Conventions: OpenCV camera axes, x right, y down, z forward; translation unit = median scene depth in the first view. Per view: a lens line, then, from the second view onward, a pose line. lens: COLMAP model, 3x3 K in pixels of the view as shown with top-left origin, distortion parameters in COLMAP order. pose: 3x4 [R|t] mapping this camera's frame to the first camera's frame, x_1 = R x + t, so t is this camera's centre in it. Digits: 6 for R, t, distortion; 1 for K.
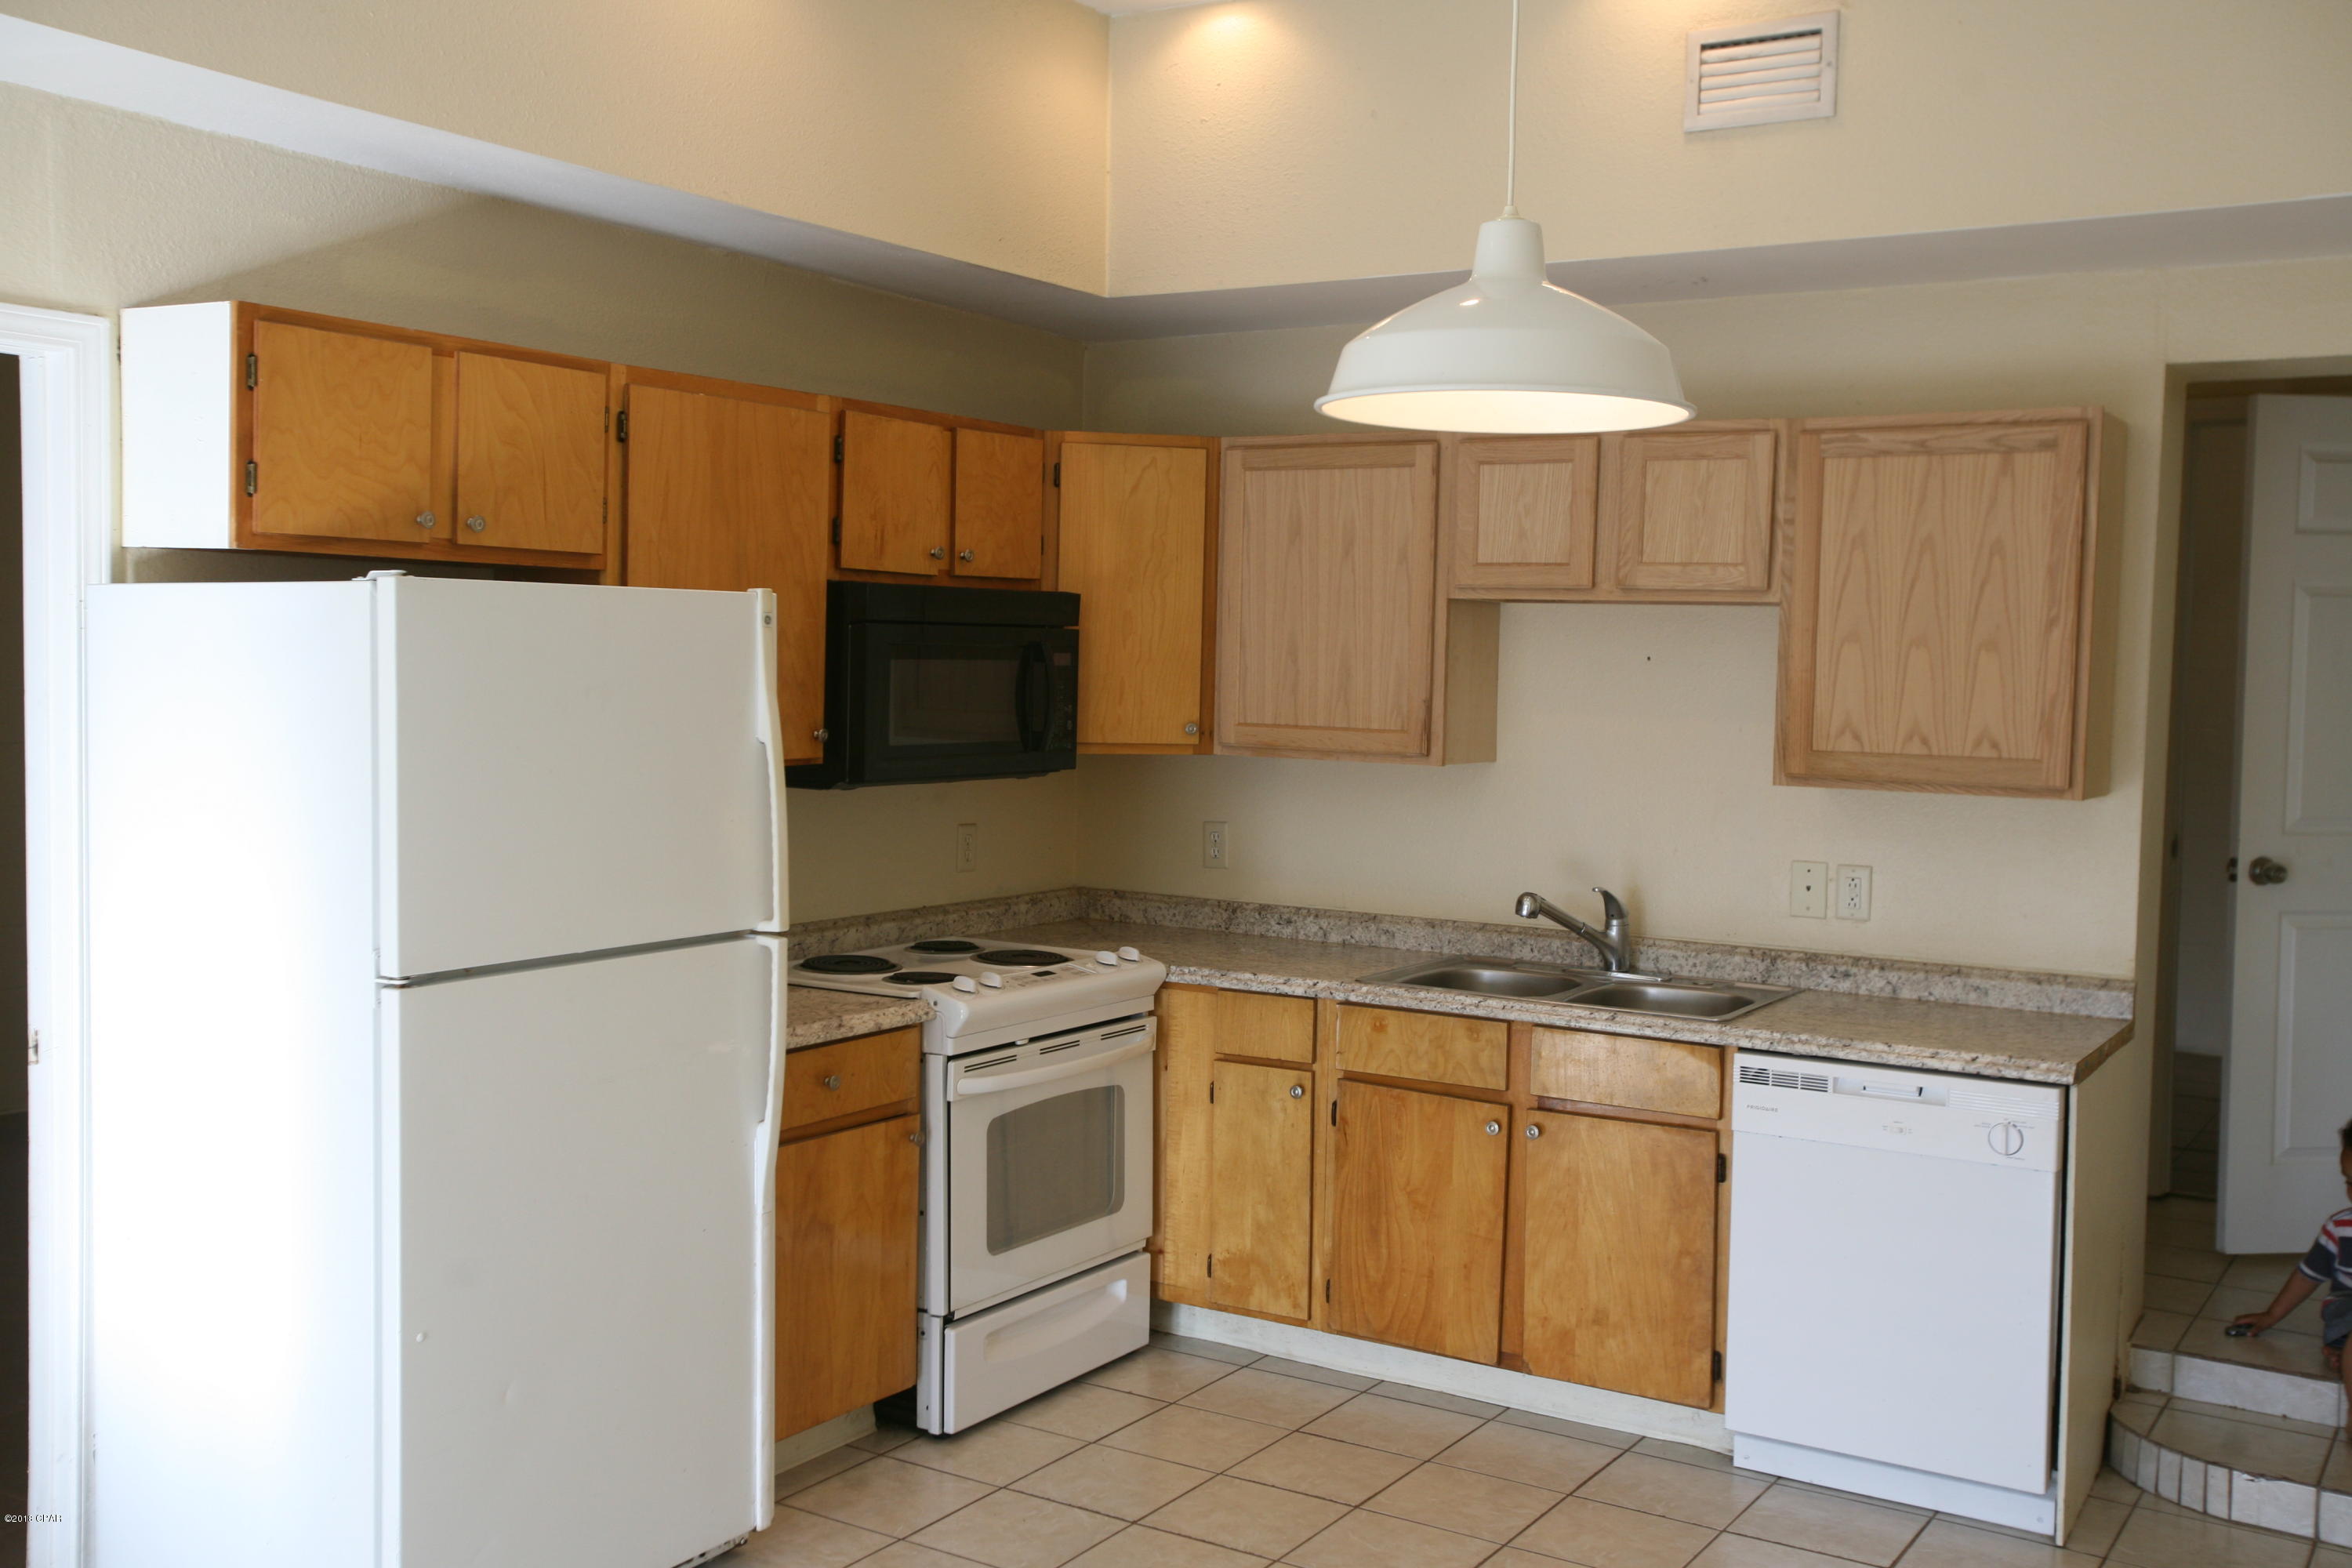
lens RADIAL K [[2215.0, 0, 1173.3], [0, 2215.0, 778.1], [0, 0, 1]] dist [0.036301, 0.000000]
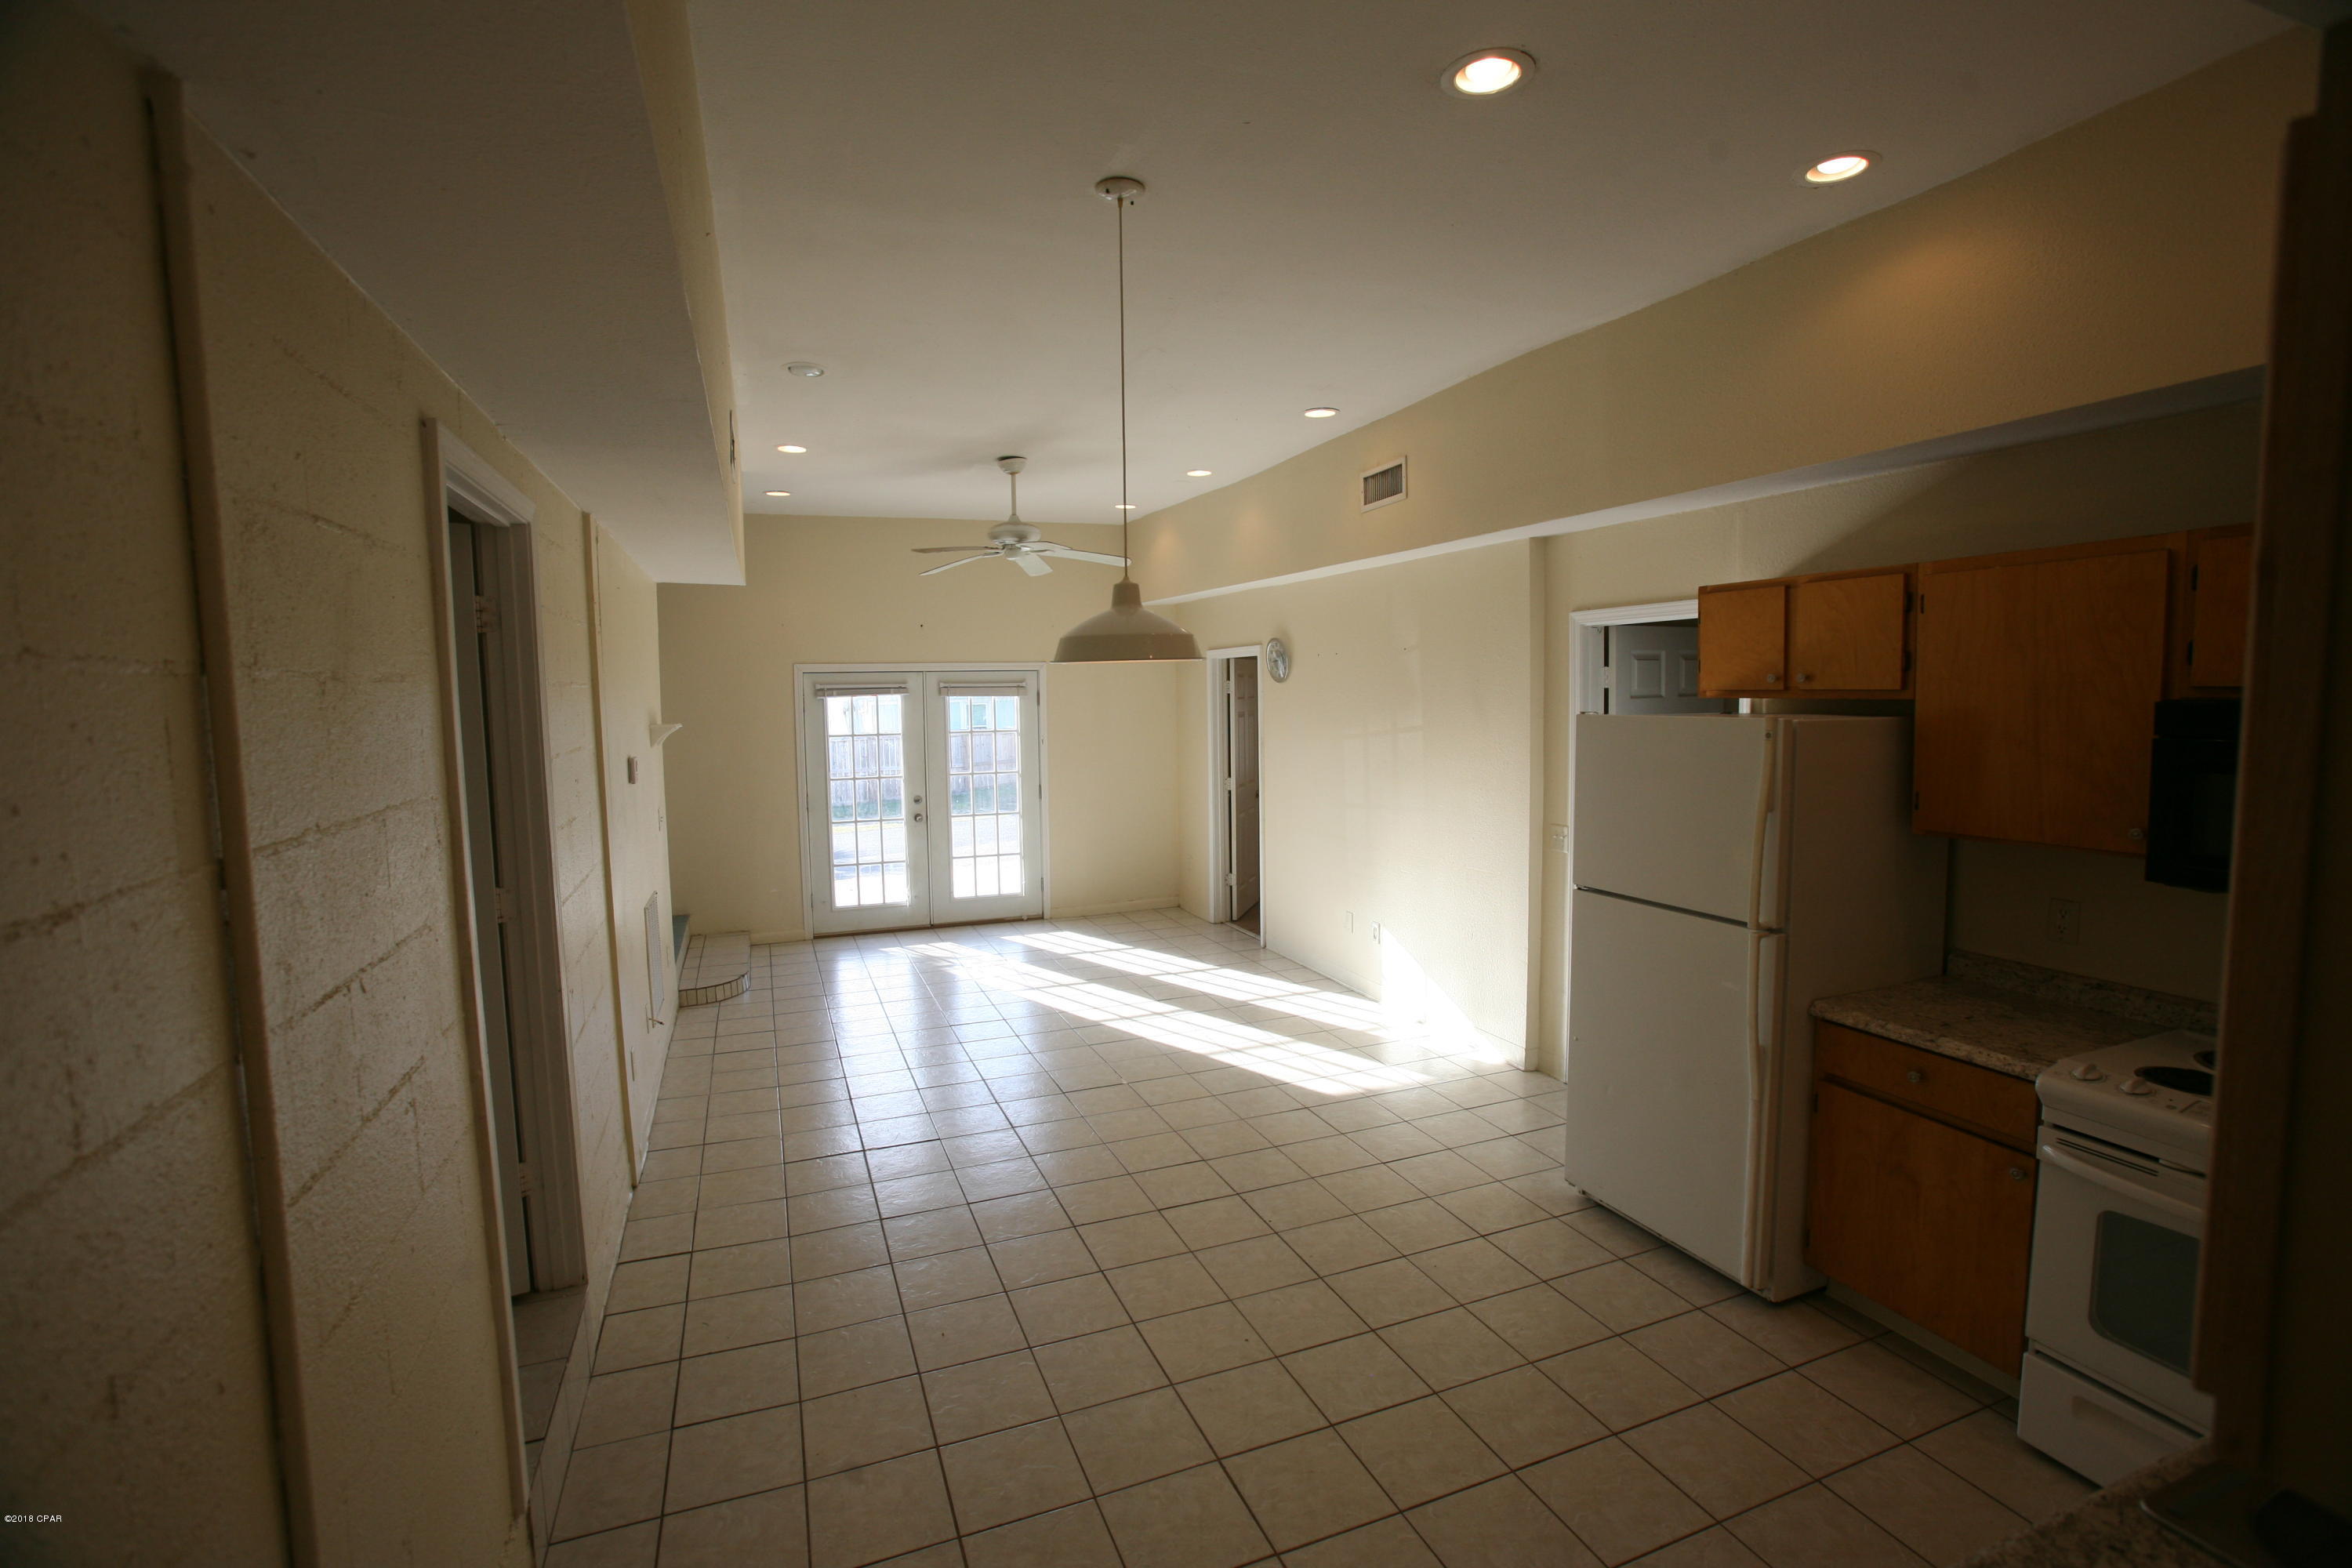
lens RADIAL K [[1069.7, 0, 1184.2], [0, 1069.7, 784.5], [0, 0, 1]] dist [-0.047576, 0.016867]
pose [[-0.571470, 0.061880, -0.818286, 0.566170], [-0.042132, 0.993625, 0.104564, -0.081098], [0.819541, 0.094231, -0.565220, 0.908728]]
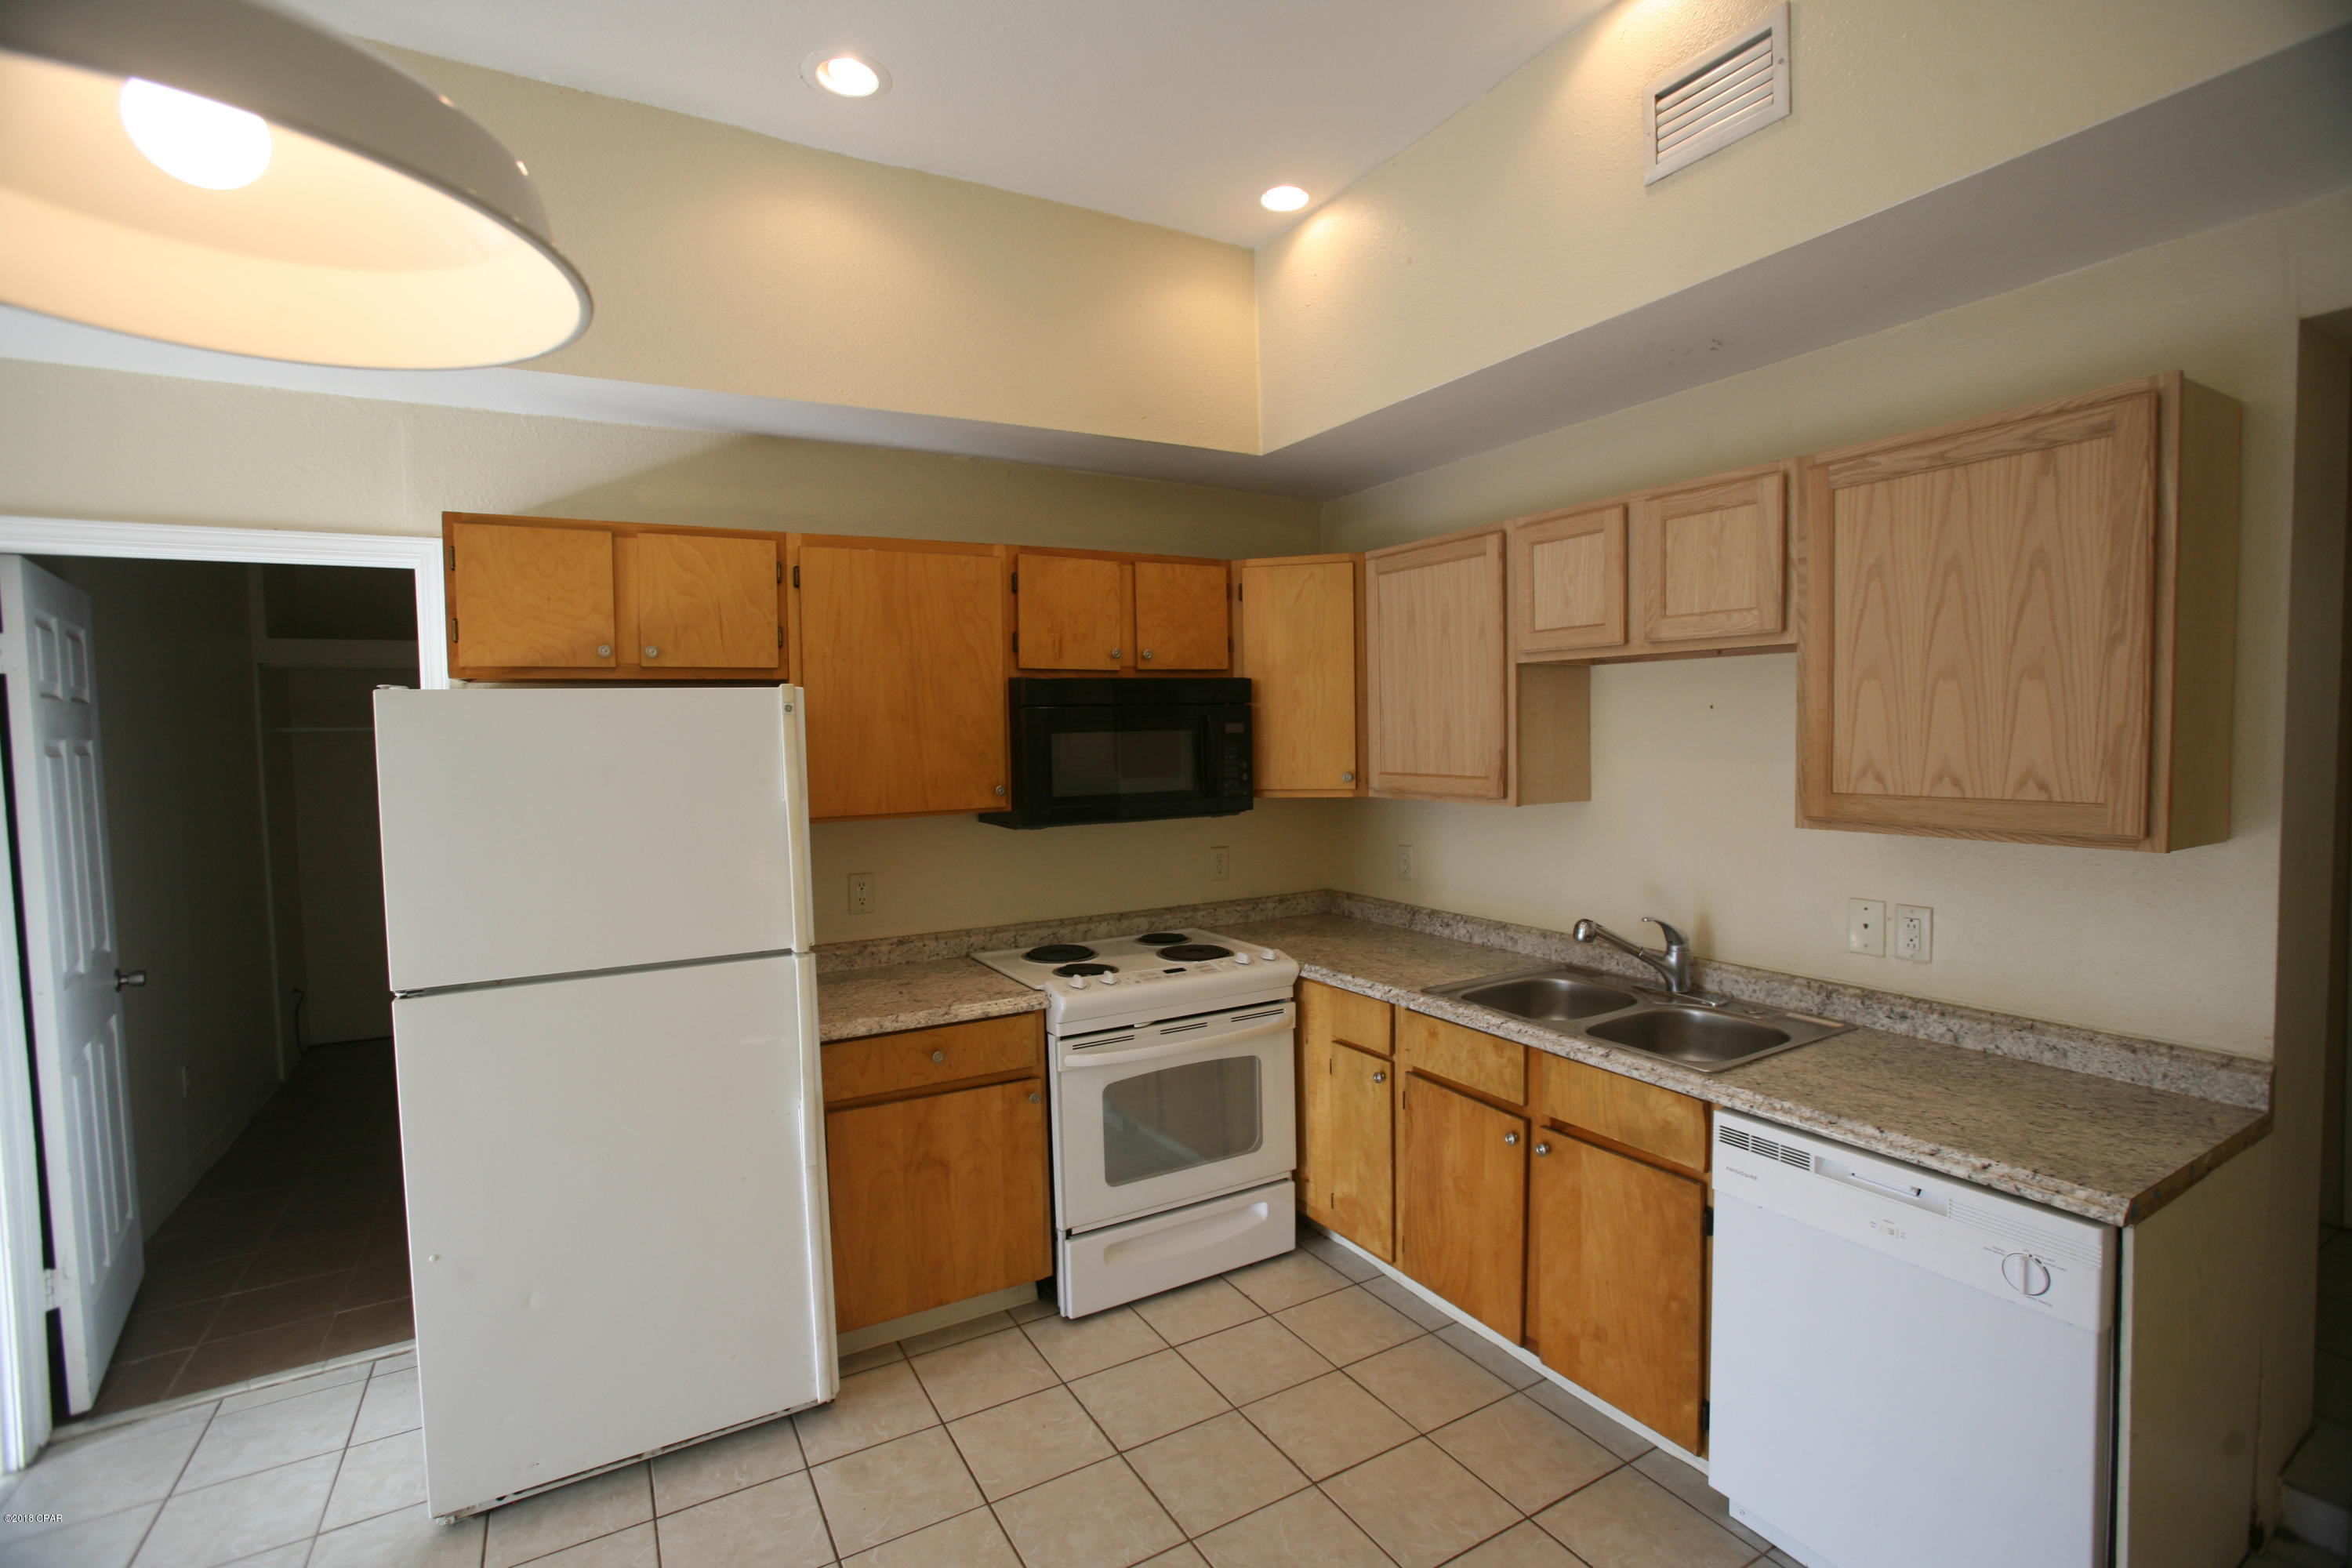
lens RADIAL K [[1069.7, 0, 1178.3], [0, 1069.7, 782.8], [0, 0, 1]] dist [-0.047576, 0.016867]
pose [[0.885537, -0.017015, -0.464257, 0.251180], [0.012892, 0.999844, -0.012053, -0.015075], [0.464389, 0.004688, 0.885619, 0.467835]]
